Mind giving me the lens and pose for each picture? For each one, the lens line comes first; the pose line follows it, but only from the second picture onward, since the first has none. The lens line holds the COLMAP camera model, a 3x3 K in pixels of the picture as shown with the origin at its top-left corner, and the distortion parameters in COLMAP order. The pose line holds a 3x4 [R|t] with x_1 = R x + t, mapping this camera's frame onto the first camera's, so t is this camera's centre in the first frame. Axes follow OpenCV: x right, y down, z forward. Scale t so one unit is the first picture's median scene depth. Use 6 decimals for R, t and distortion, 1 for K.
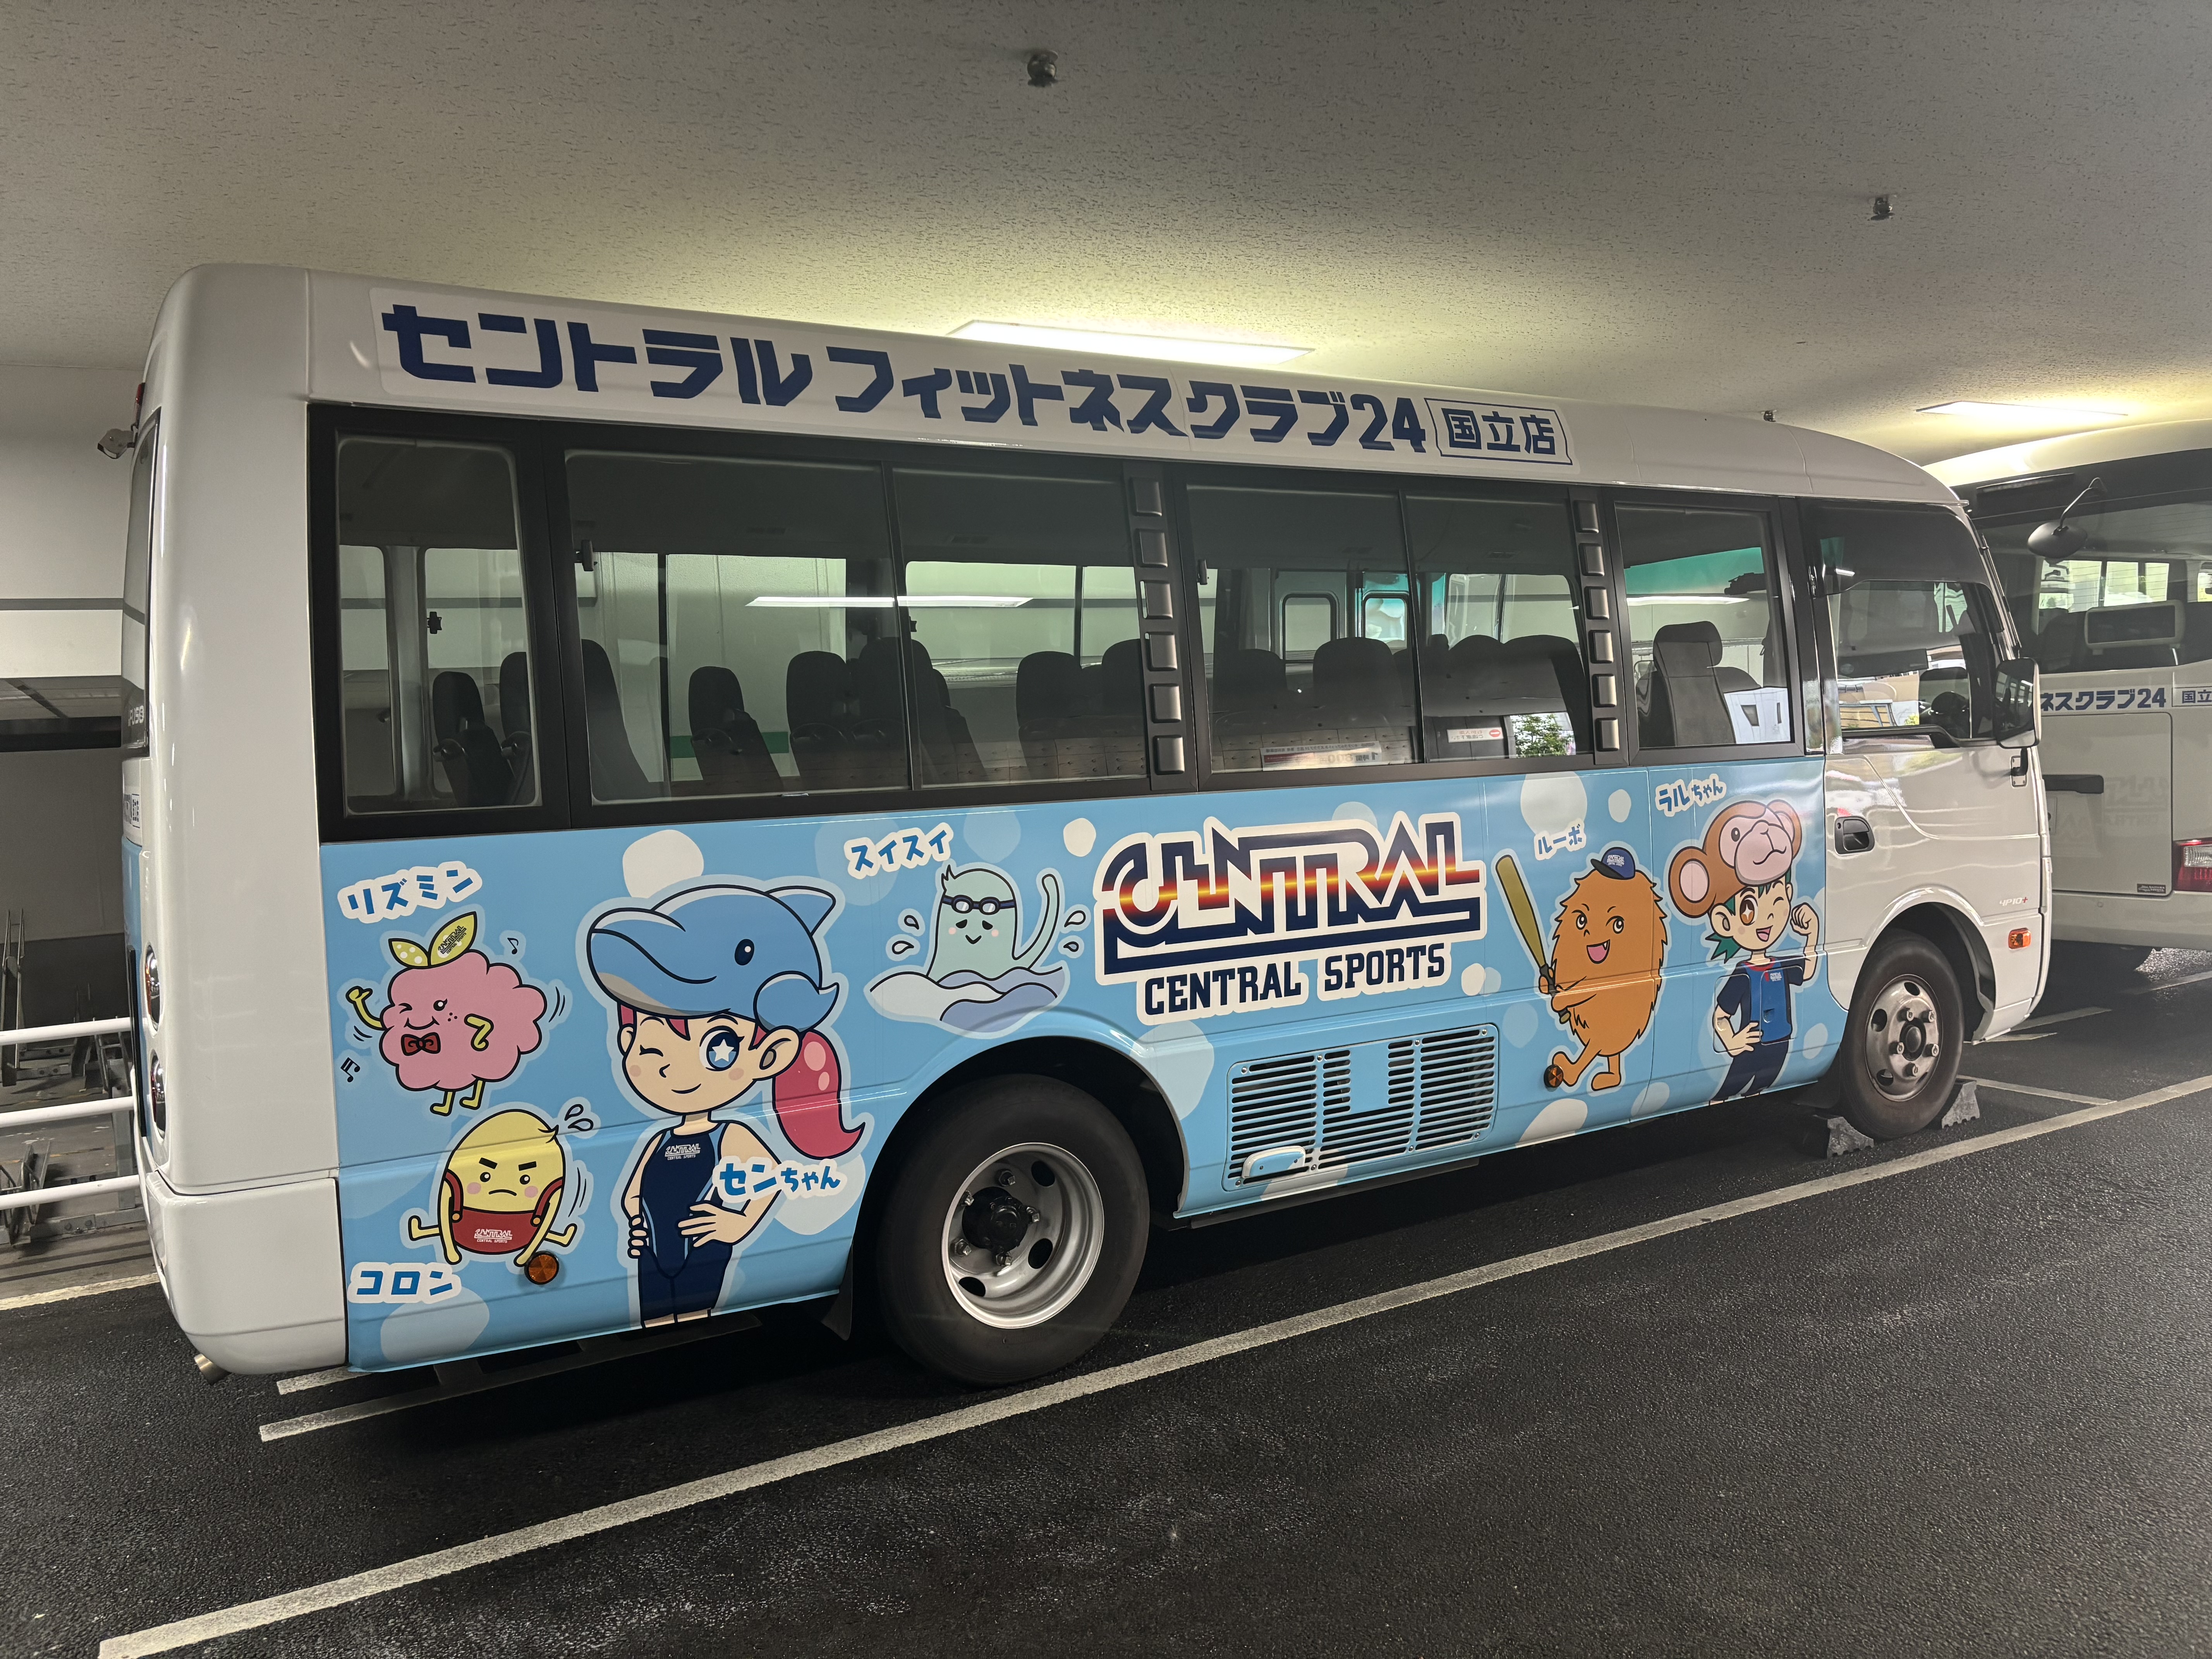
lens RADIAL K [[1687.0, 0, 1106.0], [0, 1687.0, 829.5], [0, 0, 1]] dist [0.000678, 0.054083]
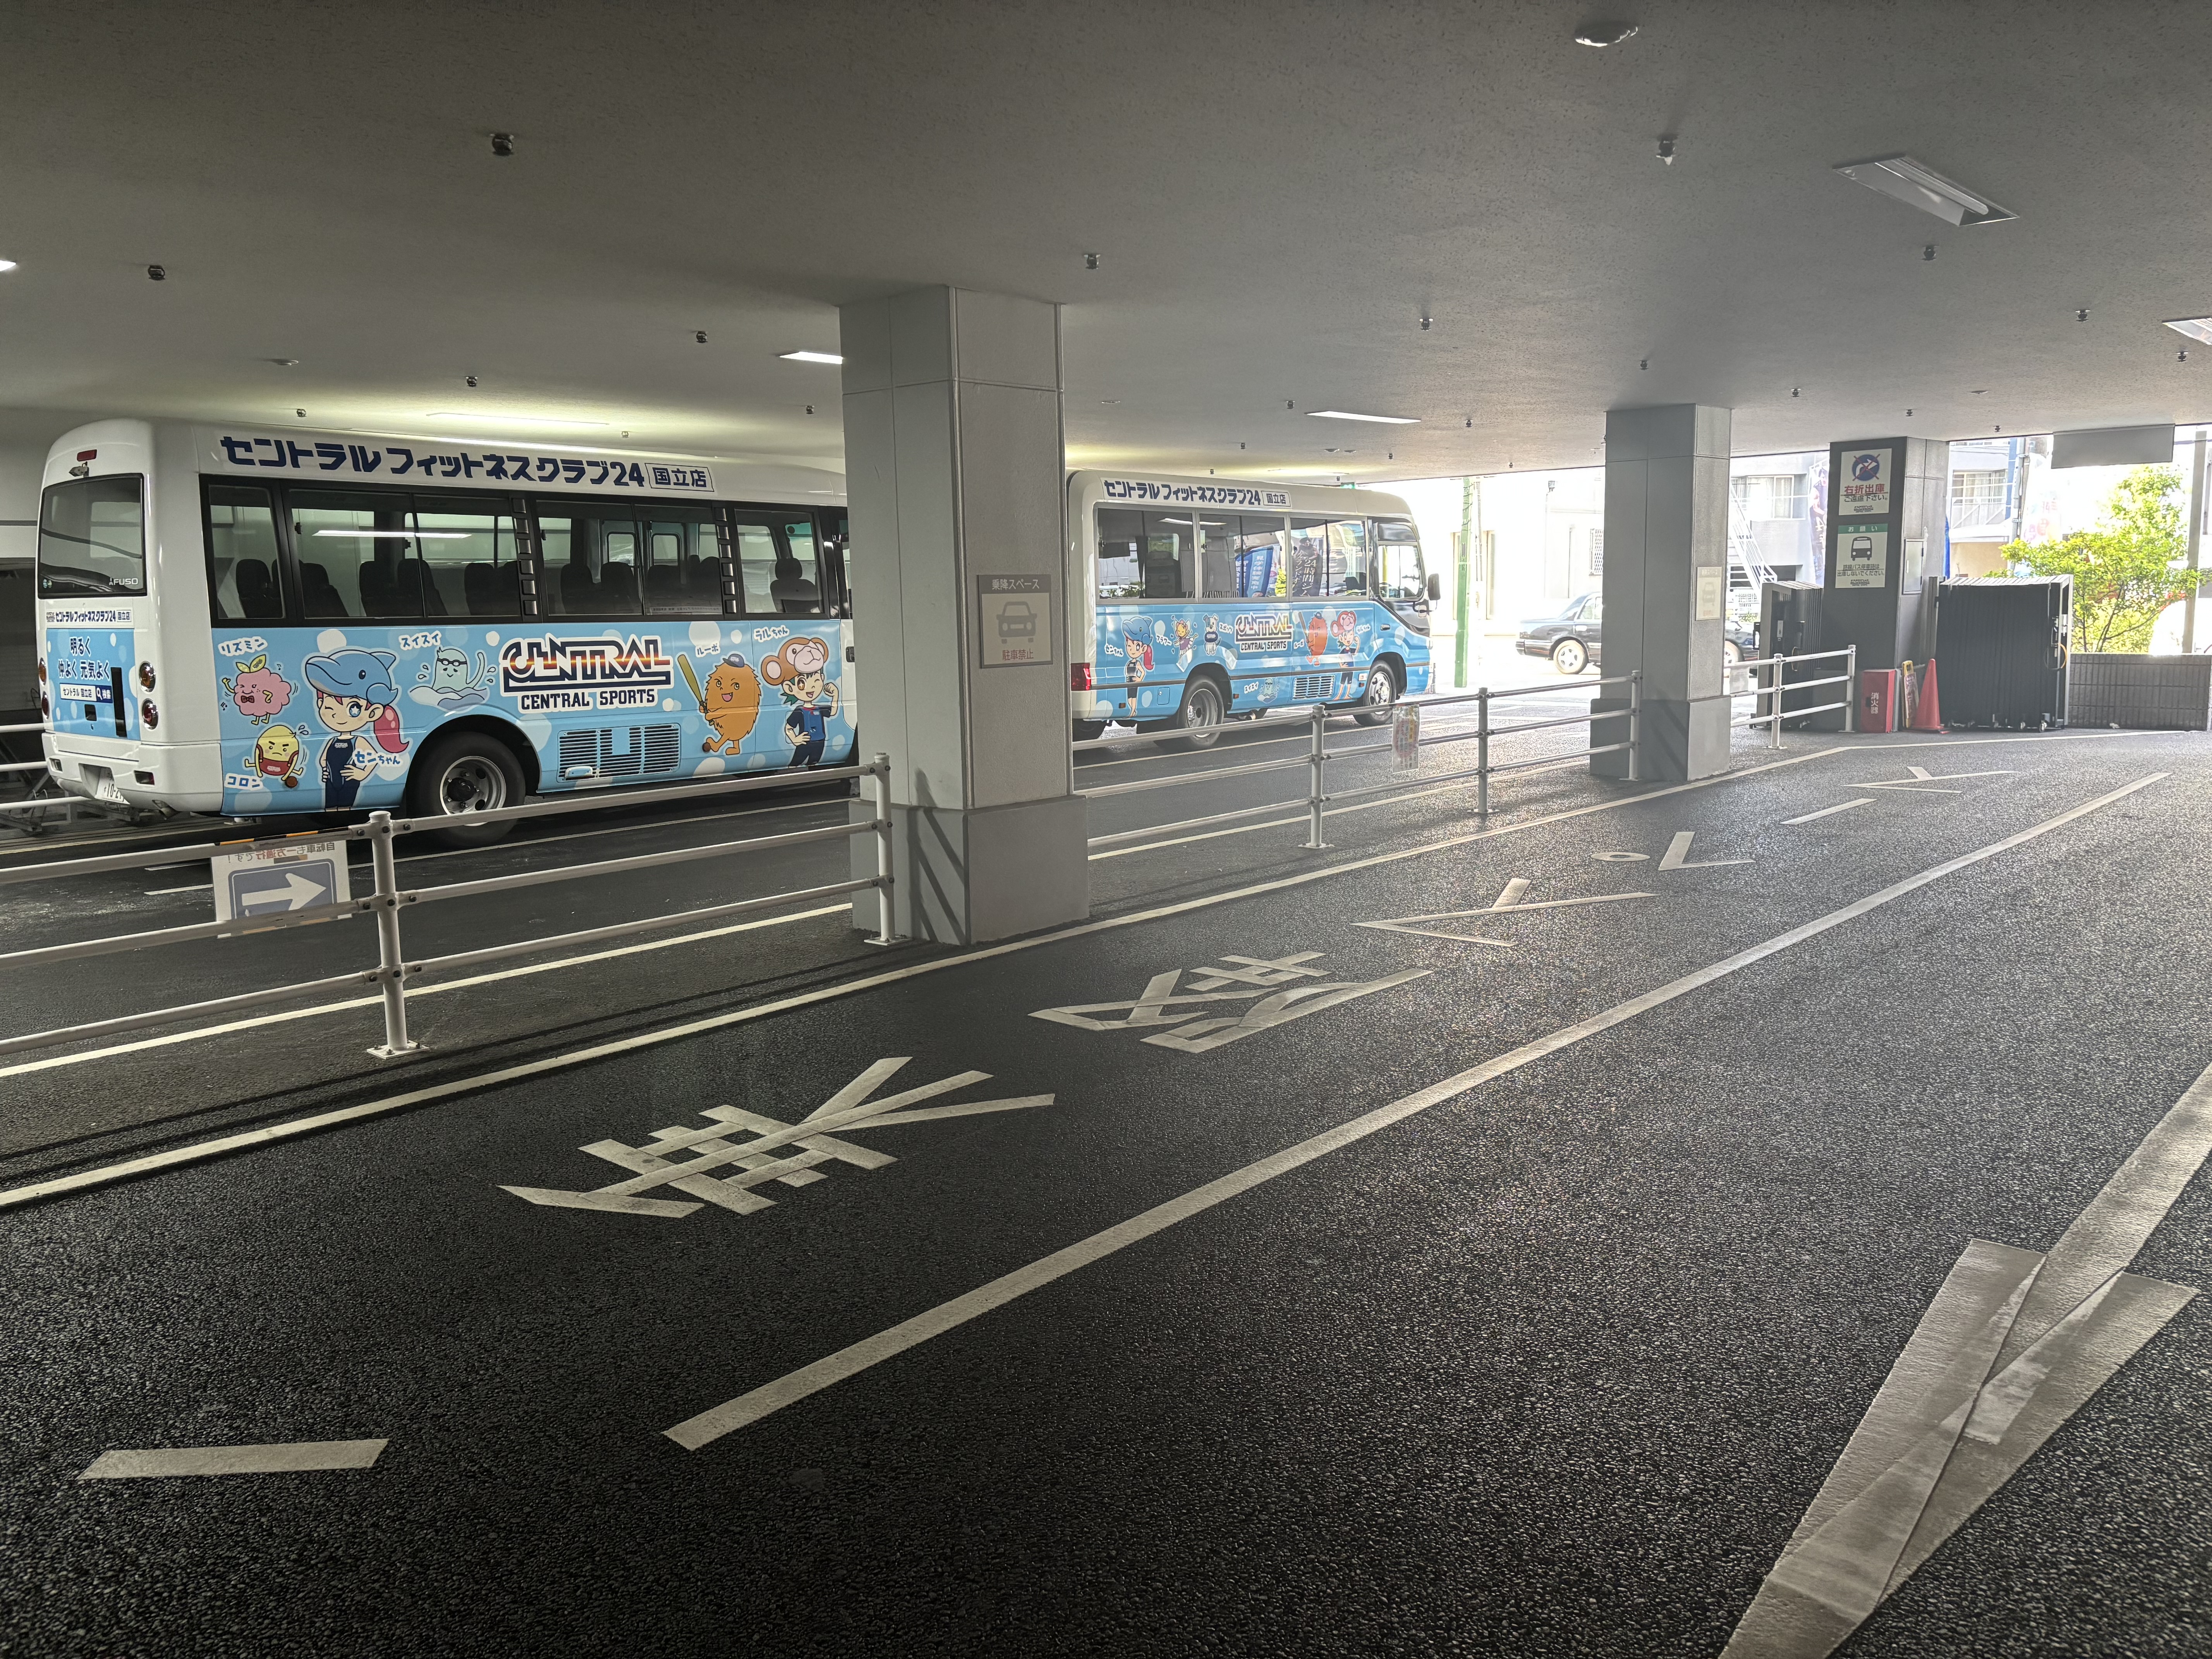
lens RADIAL K [[1687.0, 0, 1106.0], [0, 1687.0, 829.5], [0, 0, 1]] dist [0.000678, 0.054083]
pose [[0.952603, -0.013529, 0.303916, 0.085001], [-0.008448, 0.997449, 0.070880, 0.100543], [-0.304100, -0.070088, 0.950058, -1.703831]]
